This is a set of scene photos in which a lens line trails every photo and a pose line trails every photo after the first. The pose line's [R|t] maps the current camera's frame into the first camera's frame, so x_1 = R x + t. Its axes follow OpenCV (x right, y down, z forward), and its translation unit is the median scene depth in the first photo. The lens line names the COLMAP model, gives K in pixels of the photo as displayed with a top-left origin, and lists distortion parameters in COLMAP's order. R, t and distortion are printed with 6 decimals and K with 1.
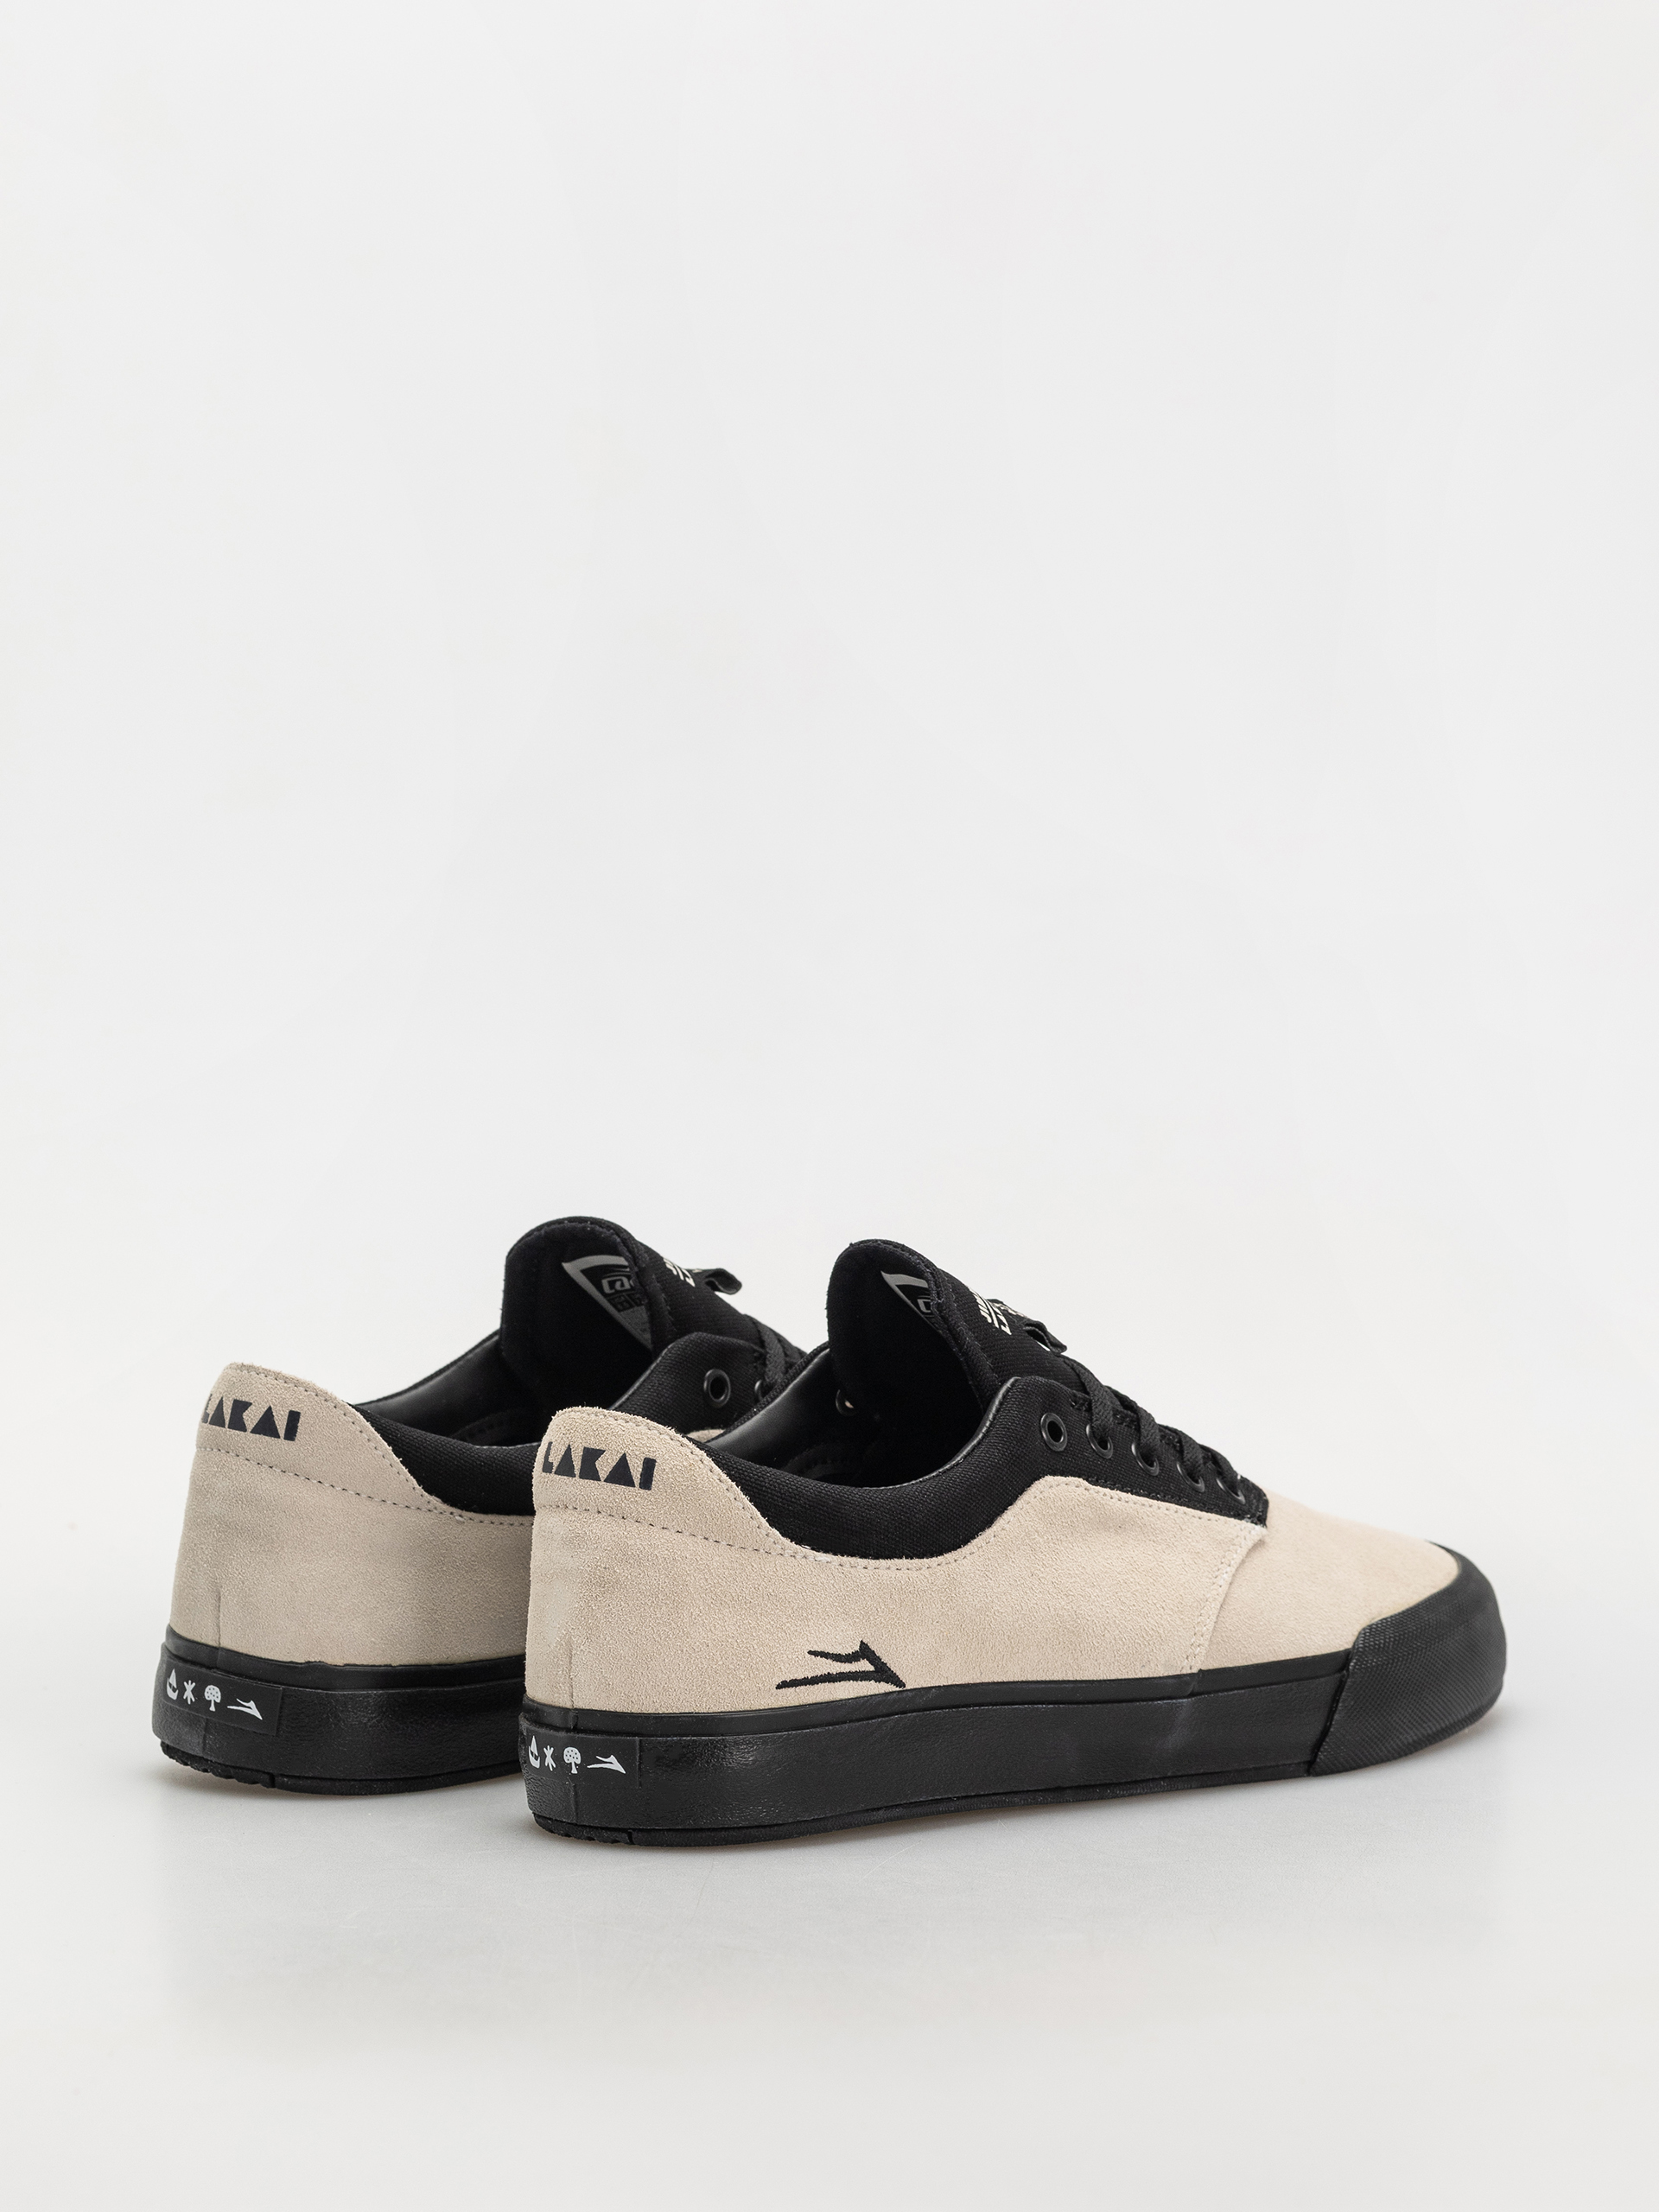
lens RADIAL K [[7258.1, 0, 829.6], [0, 7258.1, 1109.9], [0, 0, 1]] dist [0.120364, 0.000000]
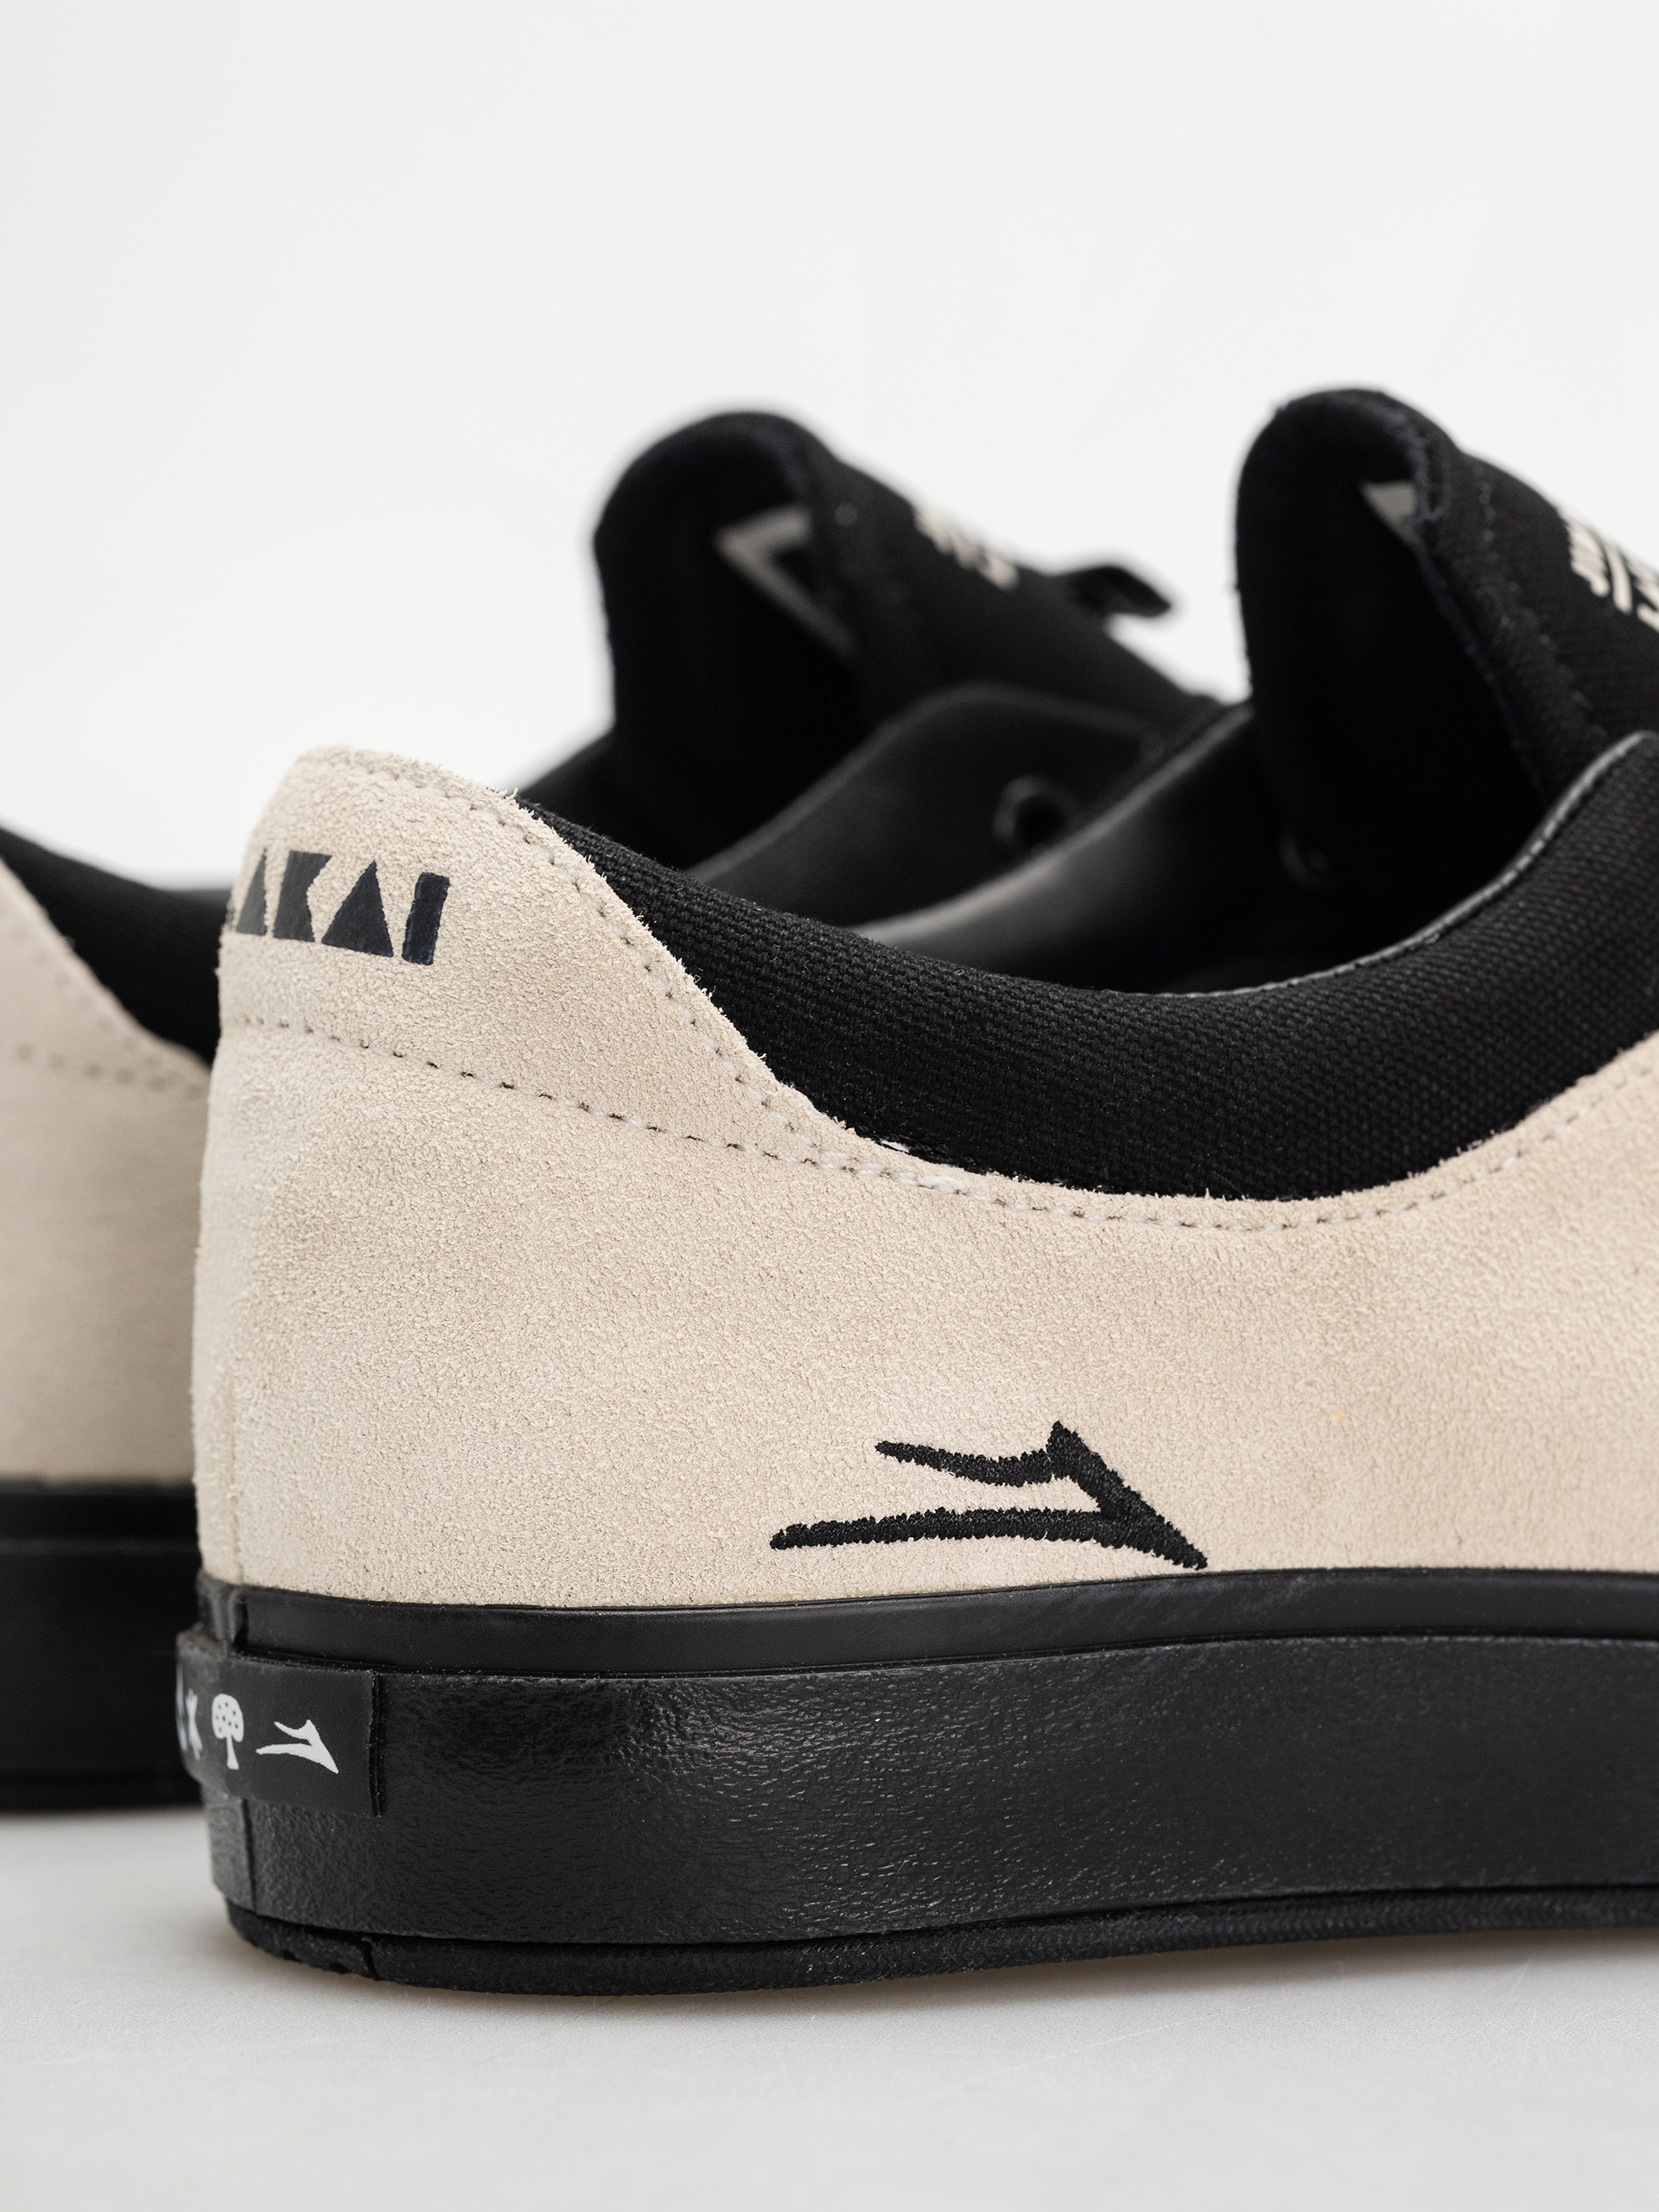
lens RADIAL K [[7258.1, 0, 832.9], [0, 7258.1, 1097.8], [0, 0, 1]] dist [0.120364, 0.000000]
pose [[0.961578, 0.017973, -0.273942, 0.088820], [-0.021125, 0.999740, -0.008559, 0.060850], [0.273717, 0.014018, 0.961708, 0.664899]]
